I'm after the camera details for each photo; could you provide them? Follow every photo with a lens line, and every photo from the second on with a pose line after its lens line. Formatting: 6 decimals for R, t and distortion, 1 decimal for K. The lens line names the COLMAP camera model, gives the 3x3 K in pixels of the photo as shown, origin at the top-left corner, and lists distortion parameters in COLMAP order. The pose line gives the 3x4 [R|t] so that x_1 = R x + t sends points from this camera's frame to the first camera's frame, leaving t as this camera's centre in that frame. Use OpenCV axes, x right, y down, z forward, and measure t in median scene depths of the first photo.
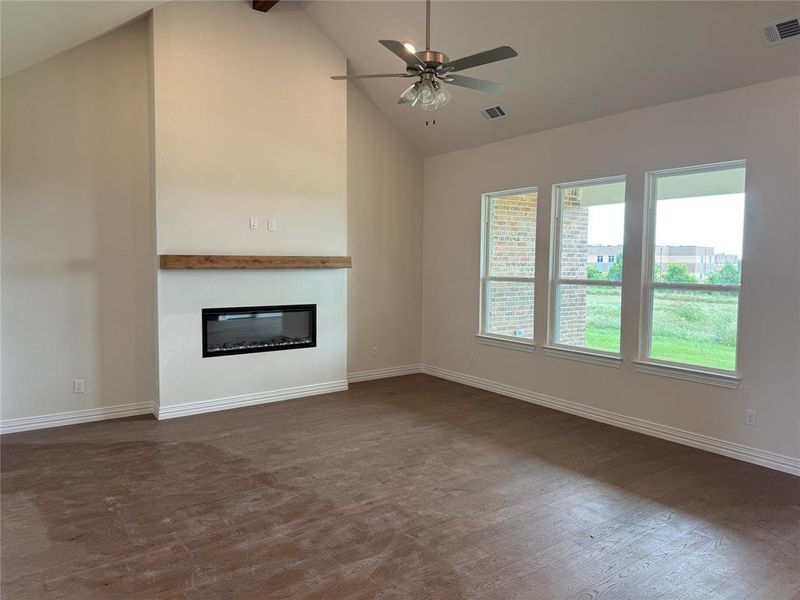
lens RADIAL K [[559.0, 0, 399.5], [0, 559.0, 298.6], [0, 0, 1]] dist [0.078470, -0.104057]
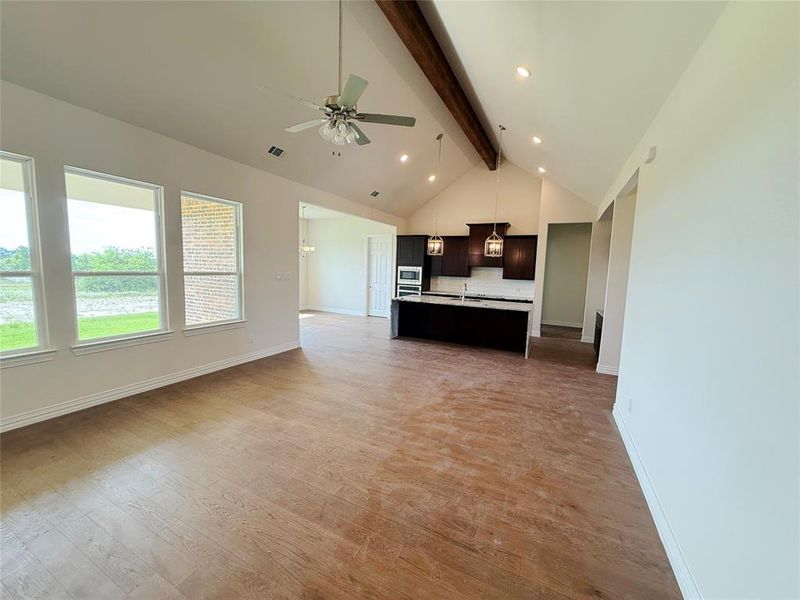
lens RADIAL K [[317.4, 0, 400.0], [0, 317.4, 300.0], [0, 0, 1]] dist [0.000697, 0.000055]
pose [[-0.464408, -0.115939, 0.878000, -0.584469], [0.021312, 0.989644, 0.141954, -0.069086], [-0.885365, 0.084636, -0.457127, 1.045596]]
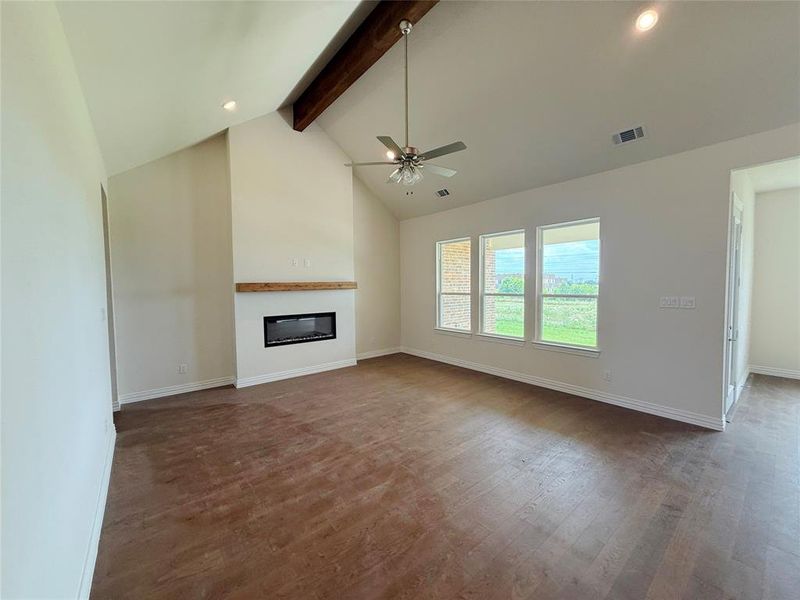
lens RADIAL K [[317.4, 0, 400.0], [0, 317.4, 300.0], [0, 0, 1]] dist [0.000697, 0.000055]
pose [[0.998145, -0.022773, 0.056461, -0.022360], [0.023905, 0.999525, -0.019454, -0.002880], [-0.055992, 0.020767, 0.998215, 0.114361]]
